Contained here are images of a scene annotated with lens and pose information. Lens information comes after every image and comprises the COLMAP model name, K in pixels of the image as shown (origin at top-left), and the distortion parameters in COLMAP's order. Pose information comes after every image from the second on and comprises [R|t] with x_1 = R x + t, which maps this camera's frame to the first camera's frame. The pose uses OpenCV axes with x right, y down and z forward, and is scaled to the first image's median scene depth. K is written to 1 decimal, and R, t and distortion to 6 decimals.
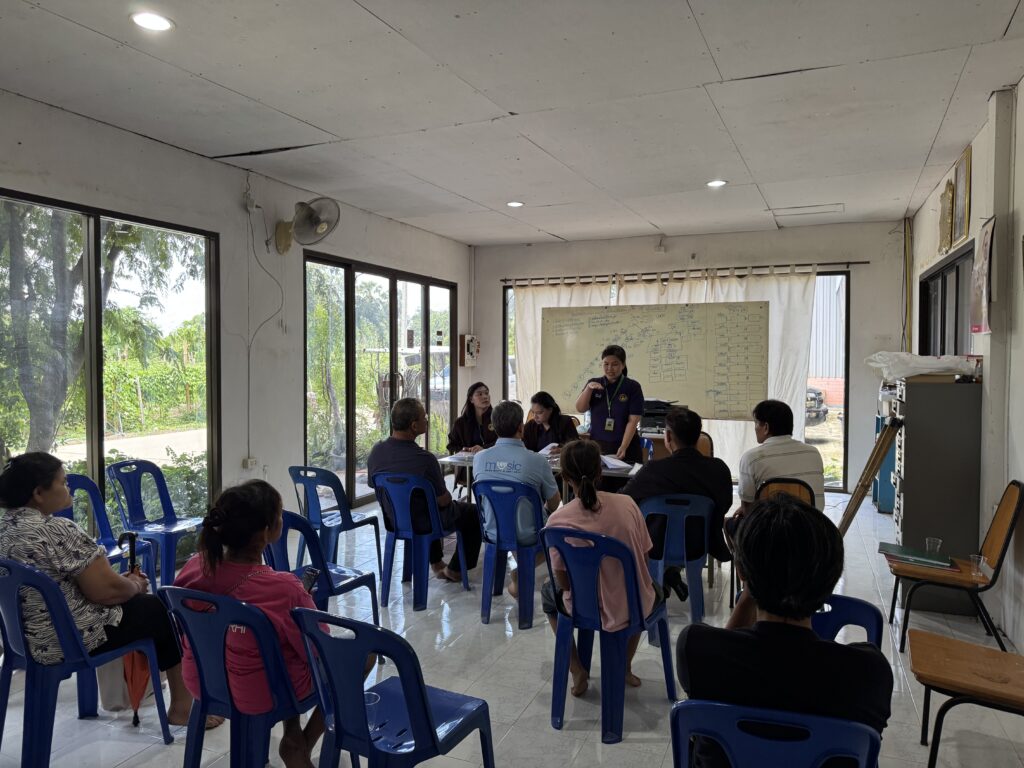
lens RADIAL K [[711.3, 0, 497.0], [0, 711.3, 379.4], [0, 0, 1]] dist [0.036897, -0.042081]
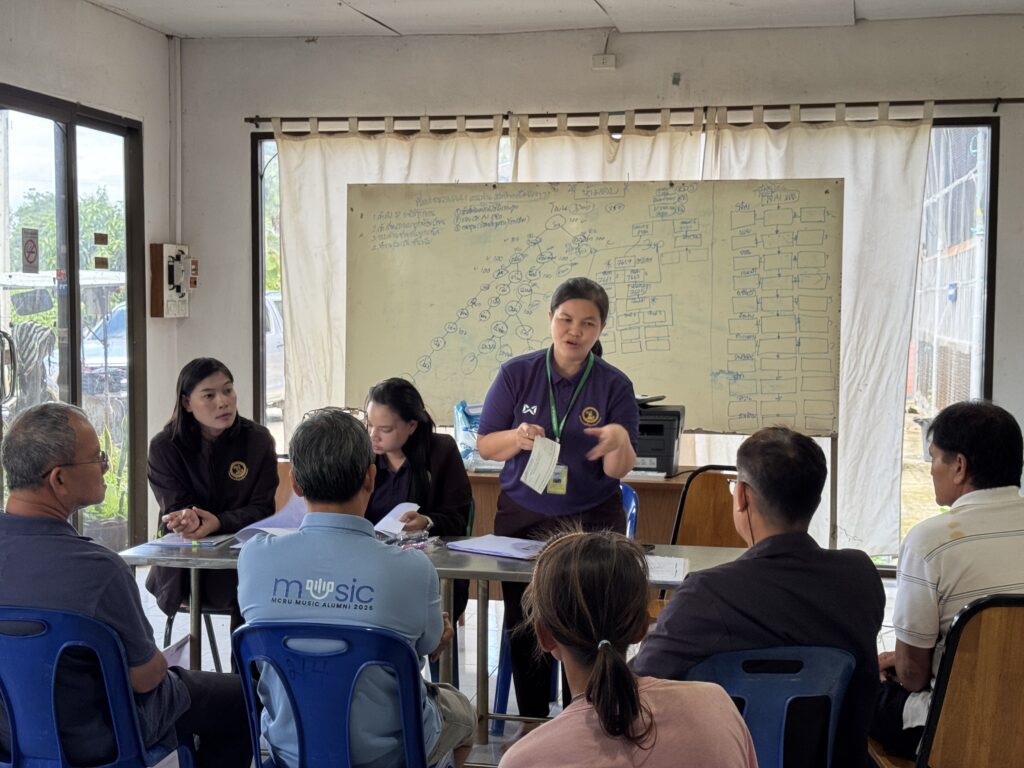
lens RADIAL K [[1426.0, 0, 509.8], [0, 1426.0, 384.3], [0, 0, 1]] dist [0.105703, 0.000000]
pose [[0.977952, -0.008044, 0.208673, -0.026187], [0.001934, 0.999564, 0.029466, -0.003575], [-0.208819, -0.028413, 0.977541, 0.123751]]
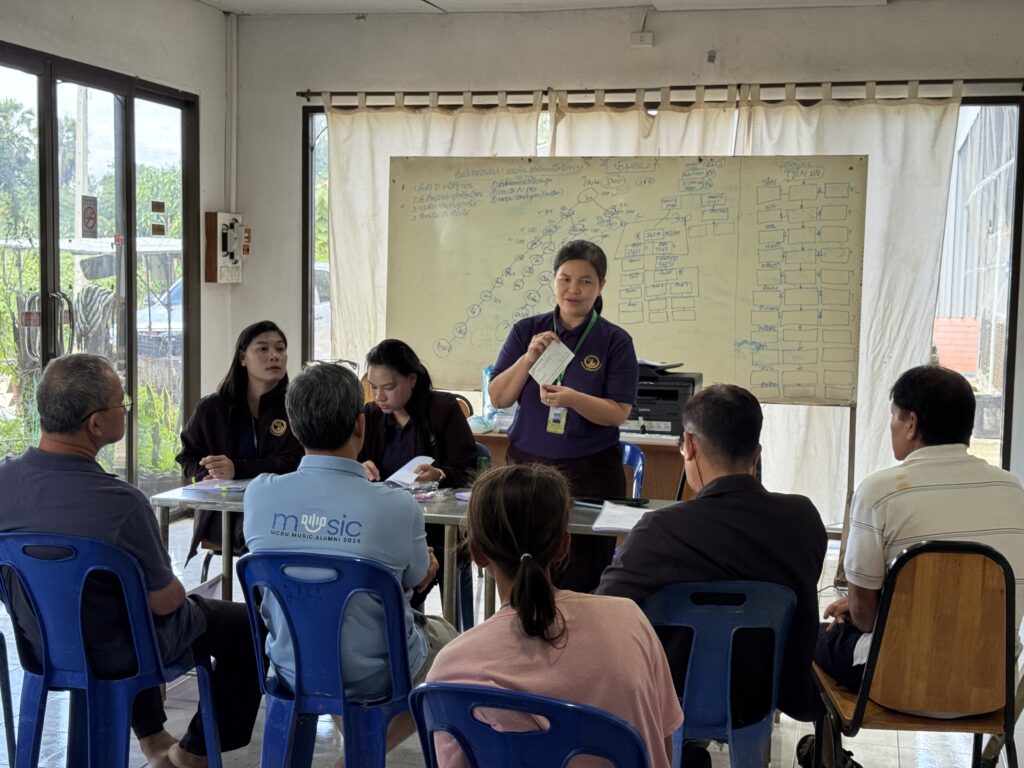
lens RADIAL K [[1426.0, 0, 516.0], [0, 1426.0, 388.3], [0, 0, 1]] dist [0.105703, 0.000000]
pose [[0.986930, 0.004490, 0.161089, -0.005093], [-0.012771, 0.998647, 0.050409, 0.000467], [-0.160645, -0.051807, 0.985652, 0.079464]]
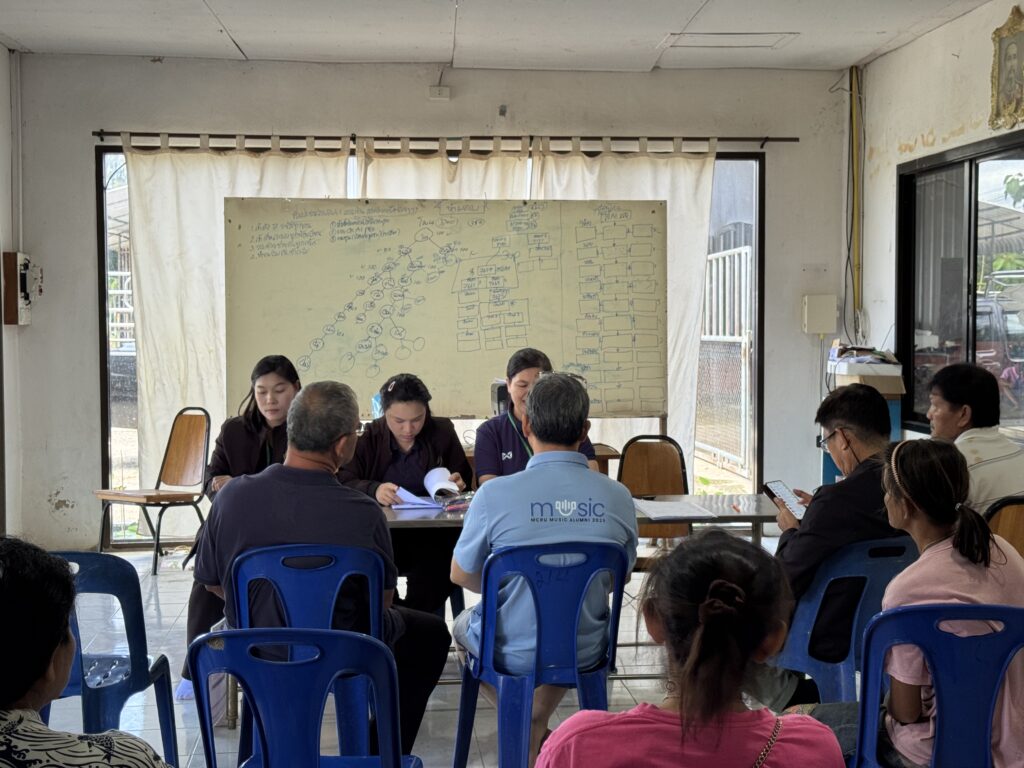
lens RADIAL K [[1426.0, 0, 510.6], [0, 1426.0, 384.1], [0, 0, 1]] dist [0.105703, 0.000000]
pose [[0.870908, -0.027725, 0.490663, -0.261478], [0.019897, 0.999578, 0.021164, 0.006788], [-0.491043, -0.008669, 0.871092, 0.086795]]
